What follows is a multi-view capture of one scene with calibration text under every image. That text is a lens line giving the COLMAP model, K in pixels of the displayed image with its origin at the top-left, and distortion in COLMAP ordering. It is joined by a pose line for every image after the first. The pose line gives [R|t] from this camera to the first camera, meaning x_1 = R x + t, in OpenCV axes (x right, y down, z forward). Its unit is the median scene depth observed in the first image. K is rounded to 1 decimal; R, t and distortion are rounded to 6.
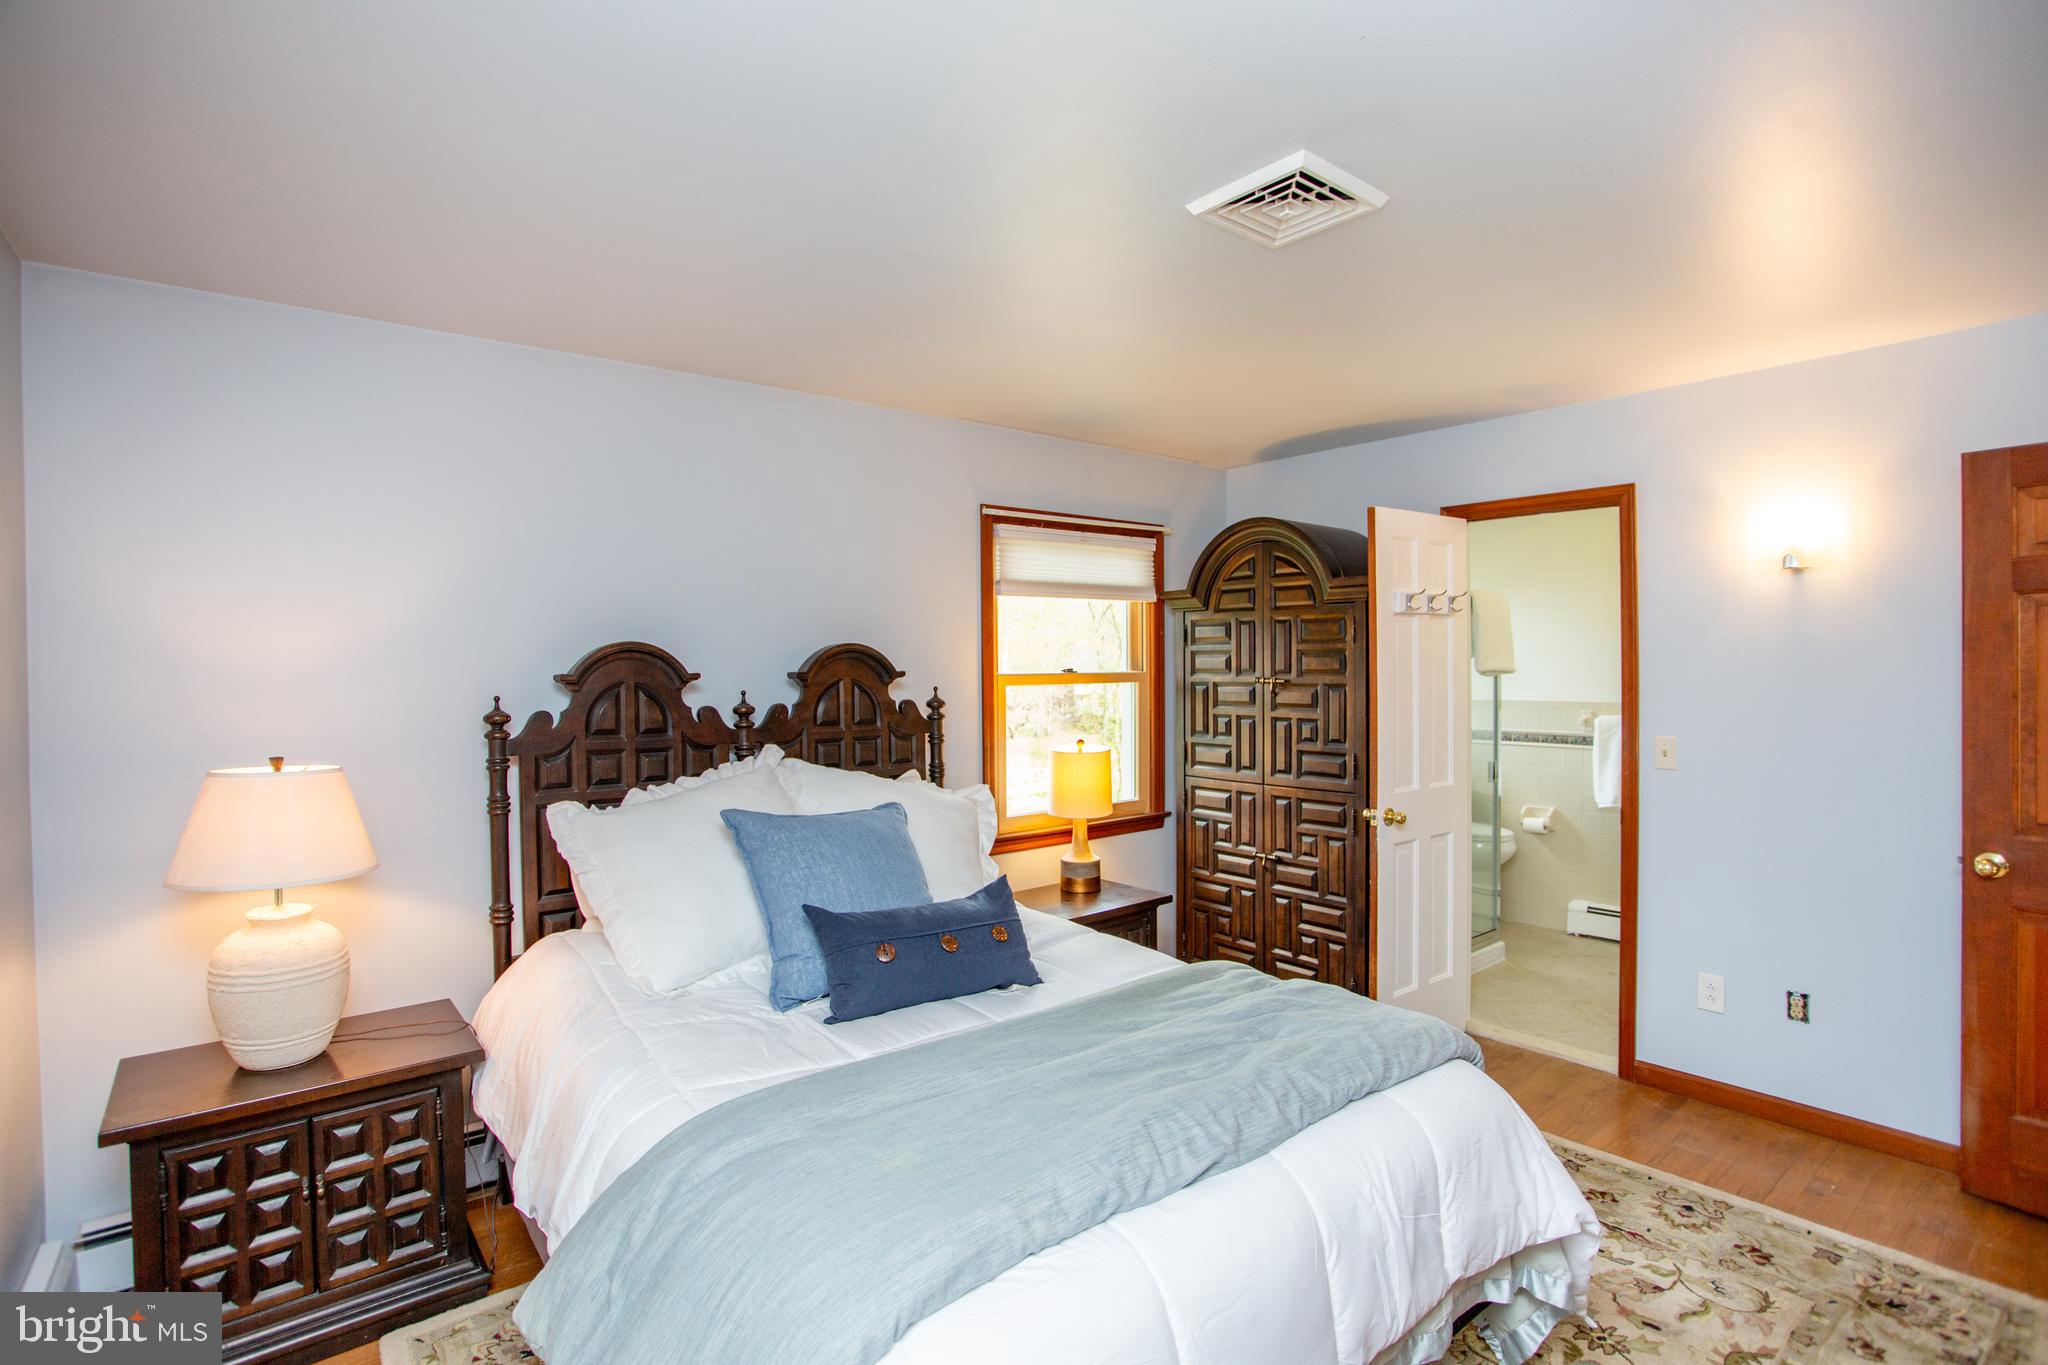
lens RADIAL K [[1023.3, 0, 1027.4], [0, 1023.3, 656.8], [0, 0, 1]] dist [0.053337, -0.023879]
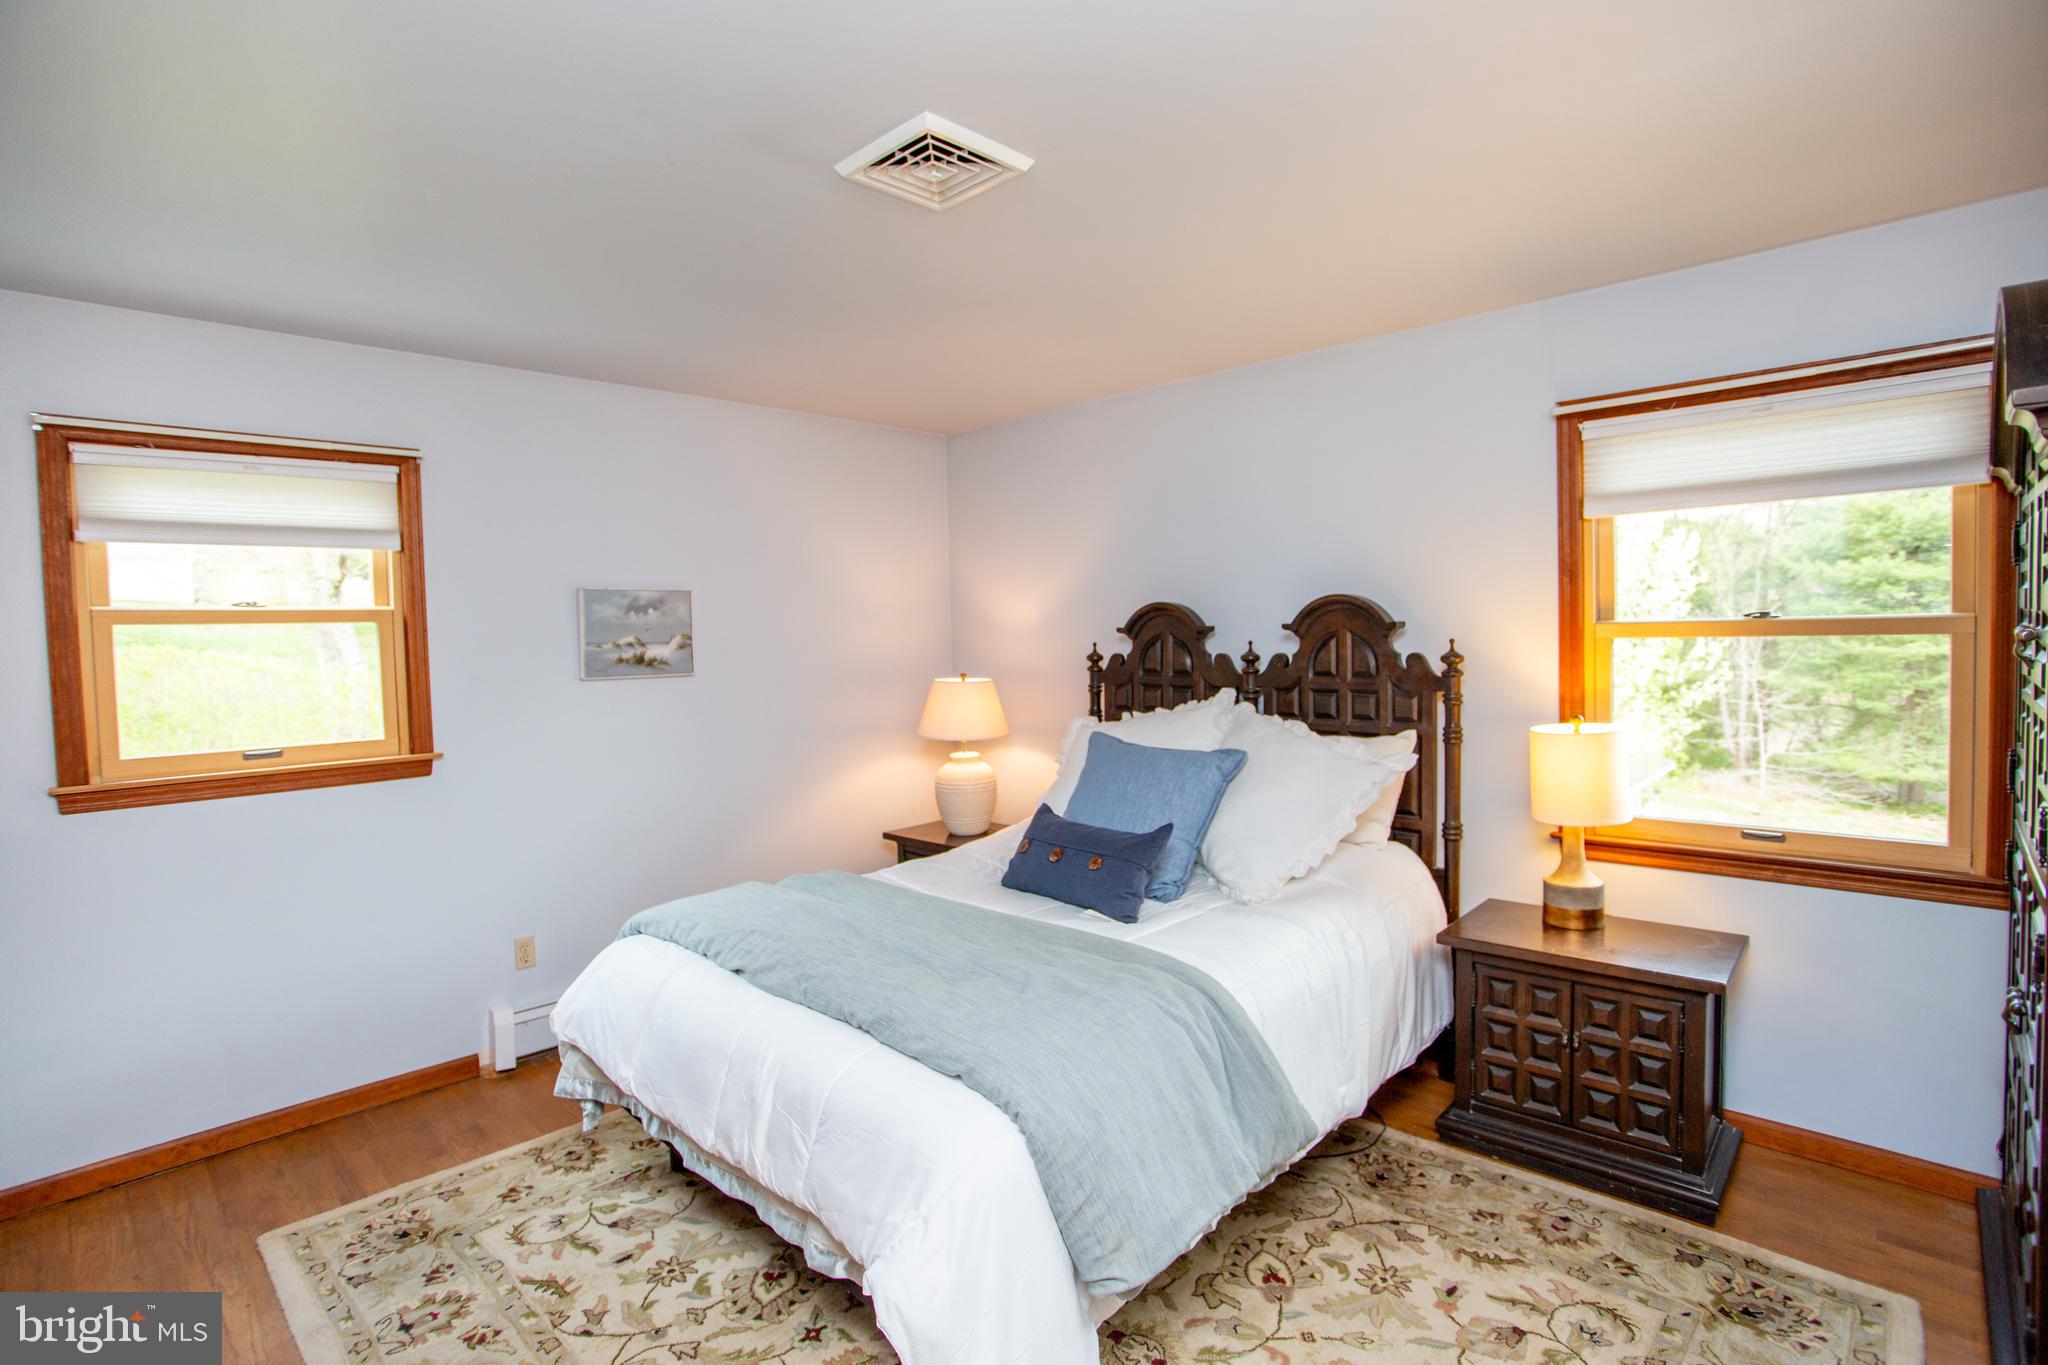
lens RADIAL K [[993.9, 0, 1007.2], [0, 993.9, 670.6], [0, 0, 1]] dist [-0.078989, 0.034159]
pose [[0.119869, 0.046365, -0.991706, 0.779616], [0.037647, 0.997978, 0.051208, -0.000428], [0.992076, -0.043473, 0.117882, 0.599344]]
